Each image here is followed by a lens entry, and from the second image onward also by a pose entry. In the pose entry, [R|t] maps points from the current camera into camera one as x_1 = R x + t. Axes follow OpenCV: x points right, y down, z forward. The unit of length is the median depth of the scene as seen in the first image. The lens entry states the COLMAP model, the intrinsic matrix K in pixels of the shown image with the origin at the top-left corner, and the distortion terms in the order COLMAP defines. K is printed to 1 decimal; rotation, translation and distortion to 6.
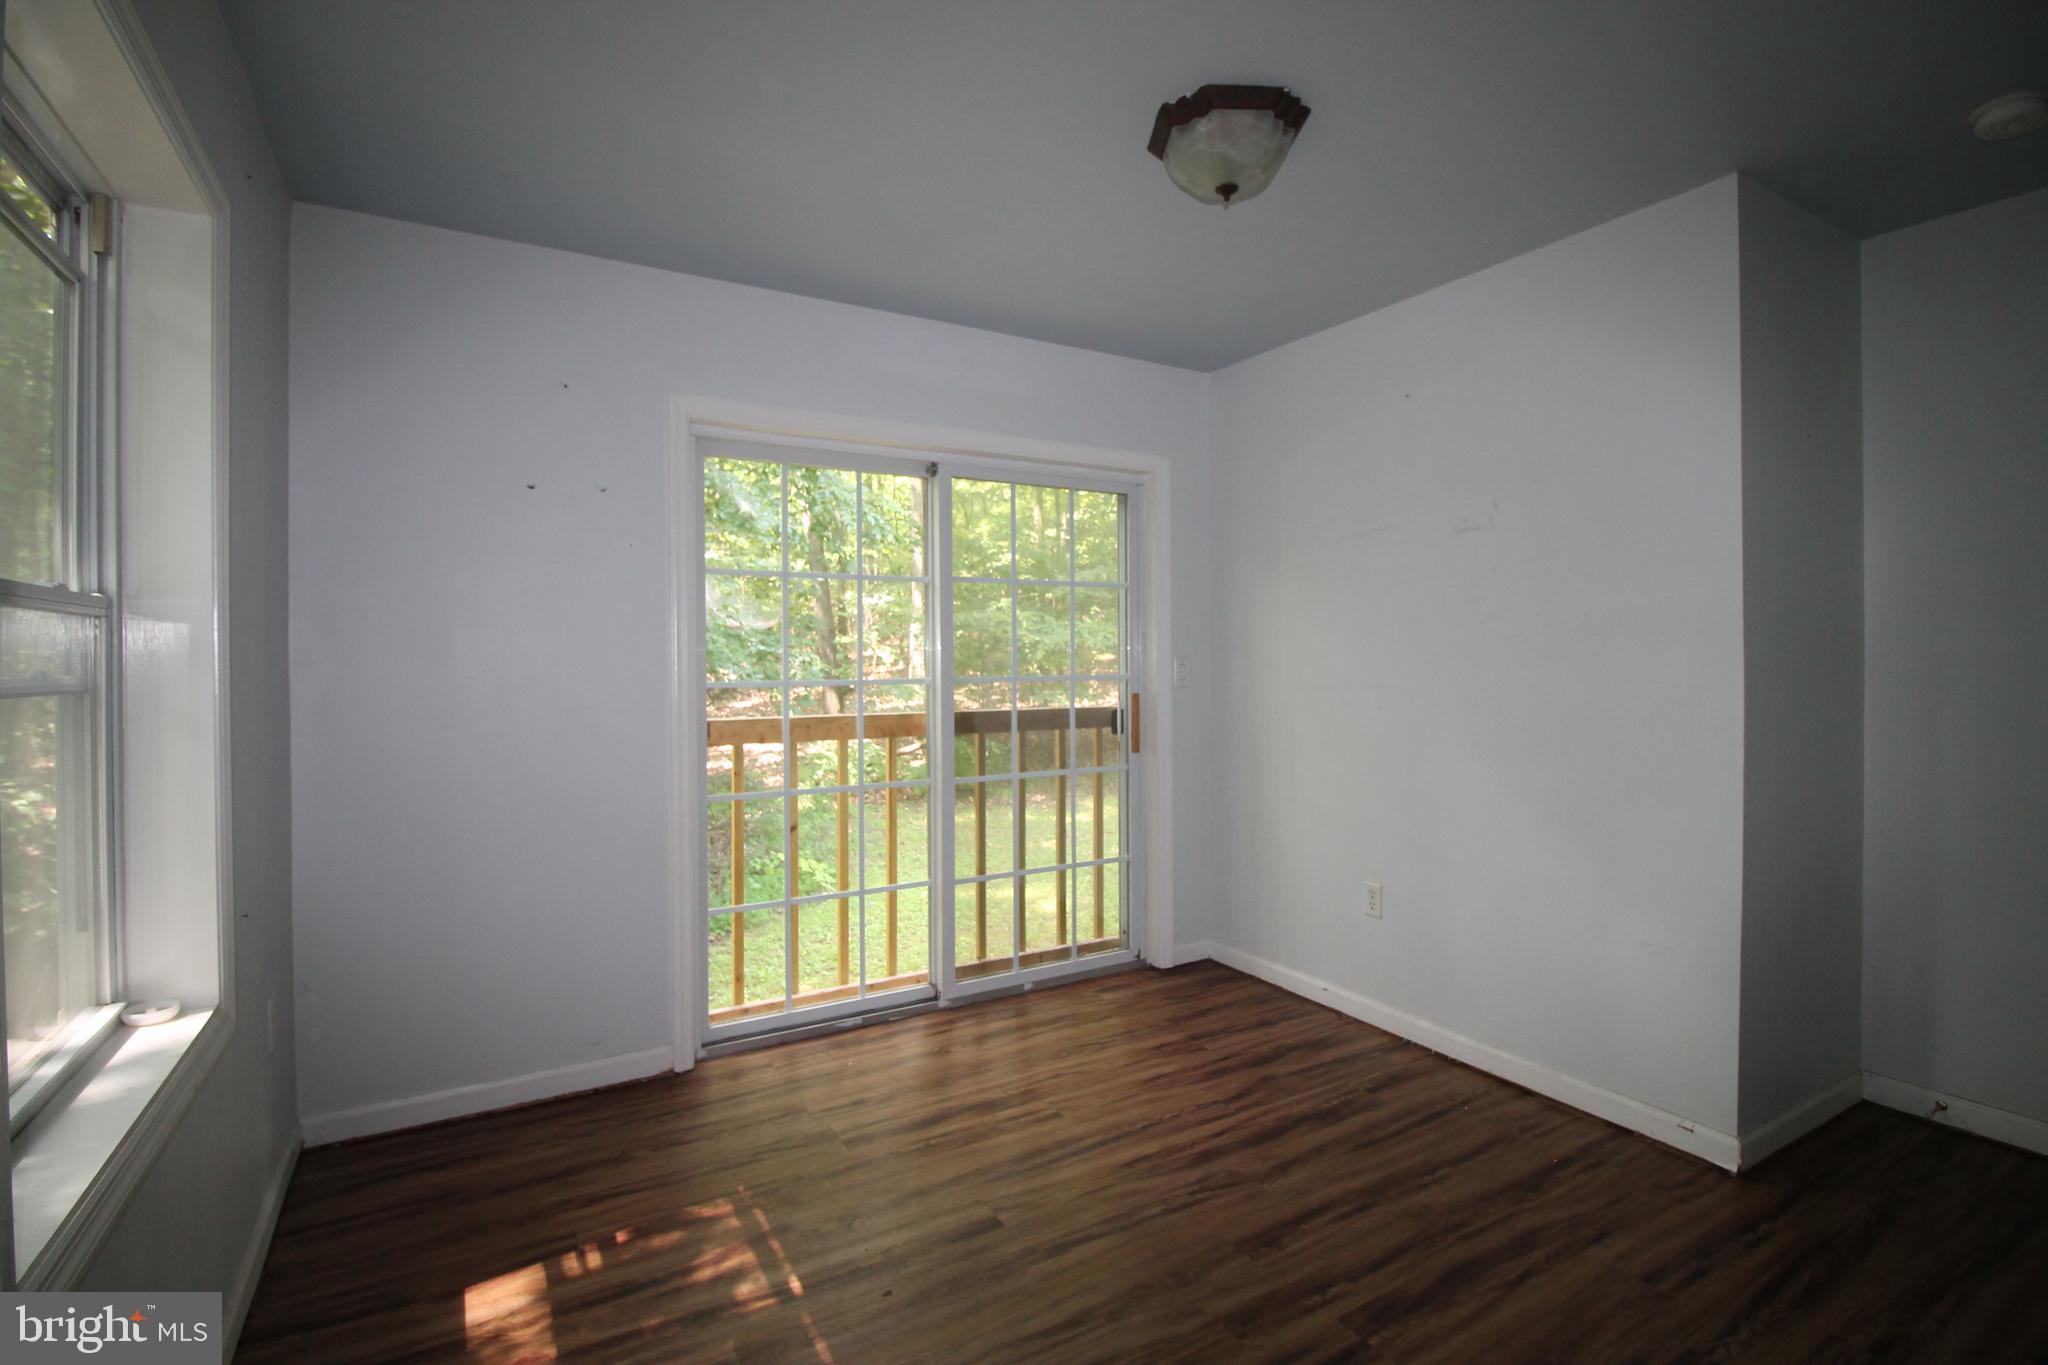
lens RADIAL K [[955.7, 0, 1045.5], [0, 955.7, 666.2], [0, 0, 1]] dist [0.001215, -0.014728]
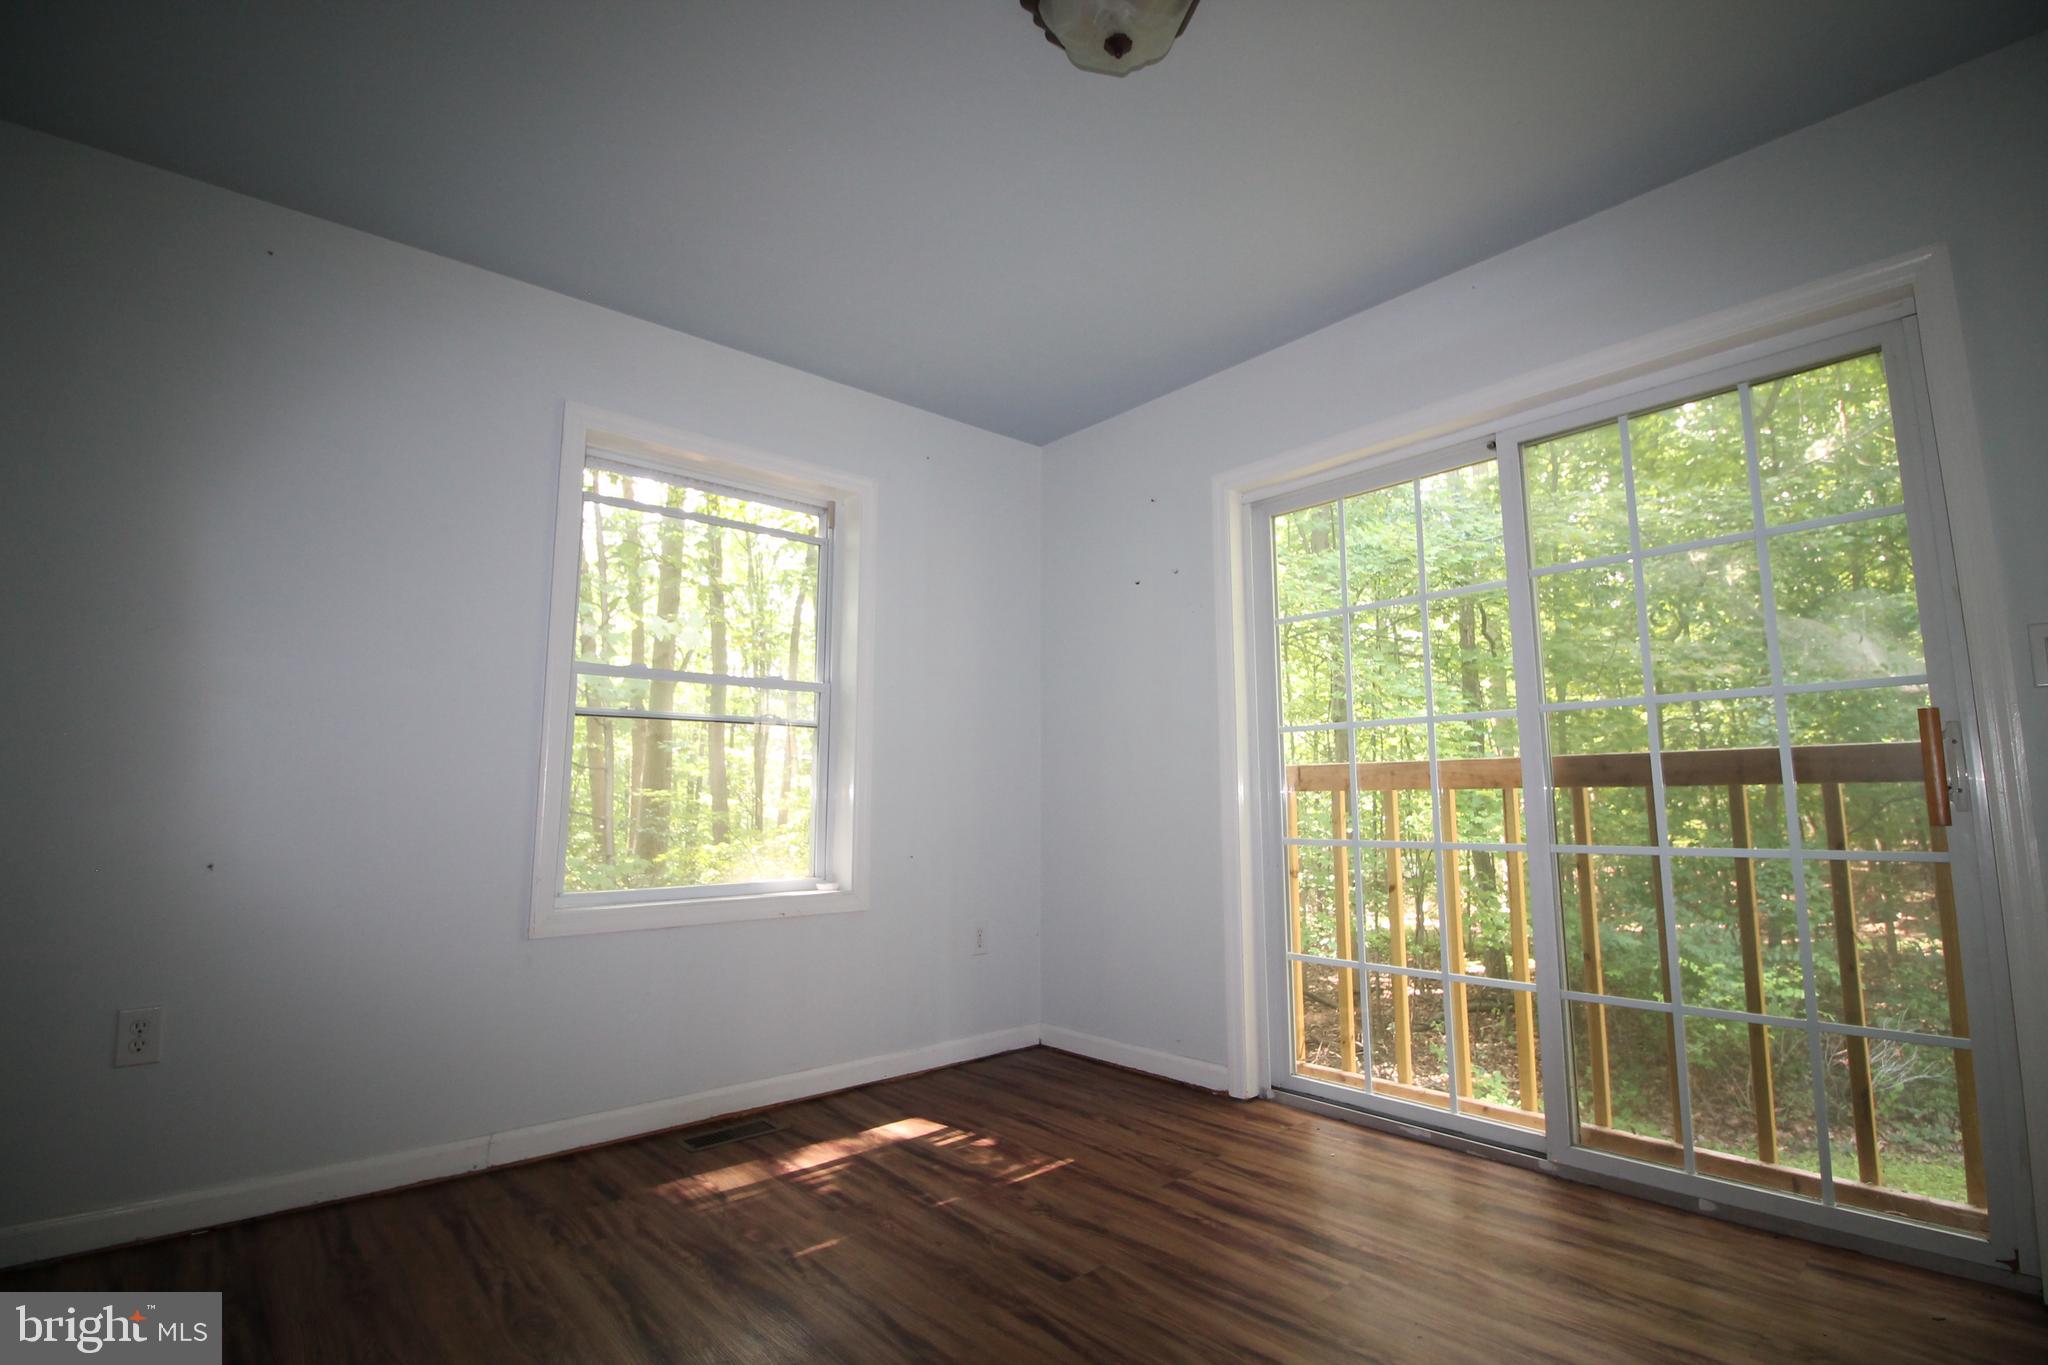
lens RADIAL K [[955.7, 0, 1045.5], [0, 955.7, 666.2], [0, 0, 1]] dist [0.001215, -0.014728]
pose [[0.203036, -0.127870, -0.970786, 0.641476], [-0.001553, 0.991393, -0.130909, 0.090653], [0.979170, 0.028087, 0.201090, 0.558651]]
